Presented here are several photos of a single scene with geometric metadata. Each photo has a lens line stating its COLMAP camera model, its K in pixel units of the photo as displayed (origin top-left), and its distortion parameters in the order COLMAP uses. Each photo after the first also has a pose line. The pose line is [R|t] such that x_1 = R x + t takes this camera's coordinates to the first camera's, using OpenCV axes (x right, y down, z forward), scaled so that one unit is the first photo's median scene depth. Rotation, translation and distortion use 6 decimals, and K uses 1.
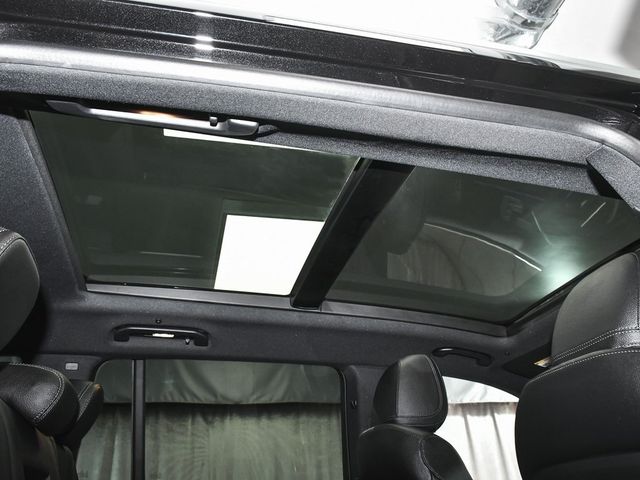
lens RADIAL K [[536.0, 0, 320.0], [0, 536.0, 240.0], [0, 0, 1]] dist [-0.031854, 0.005519]
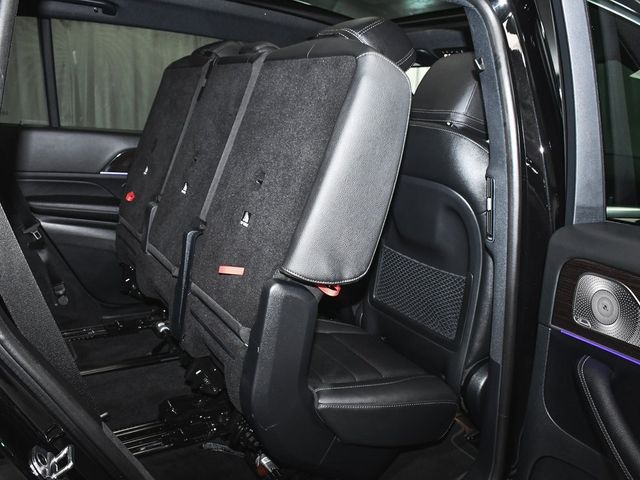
lens RADIAL K [[536.0, 0, 320.0], [0, 536.0, 240.0], [0, 0, 1]] dist [-0.031854, 0.005519]
pose [[0.947050, 0.027892, 0.319872, -0.066254], [-0.237899, 0.730010, 0.640694, -0.119733], [-0.215640, -0.682867, 0.697992, -0.077818]]
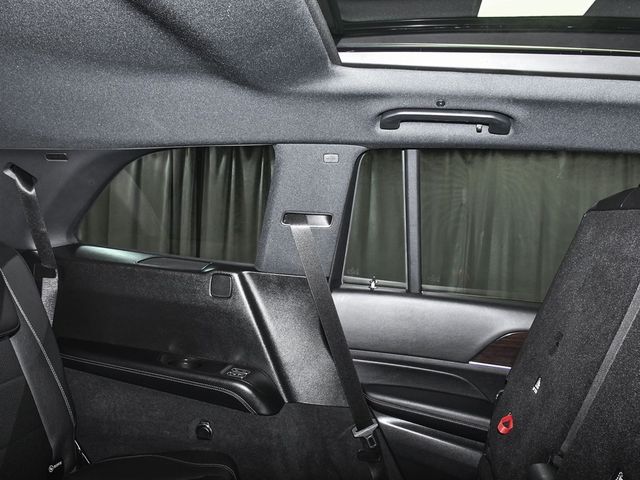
lens RADIAL K [[536.0, 0, 320.0], [0, 536.0, 240.0], [0, 0, 1]] dist [-0.031854, 0.005519]
pose [[0.910761, 0.111902, -0.397482, -0.064056], [0.110342, 0.861627, 0.495402, -0.024085], [0.397918, -0.495052, 0.772389, 0.134567]]
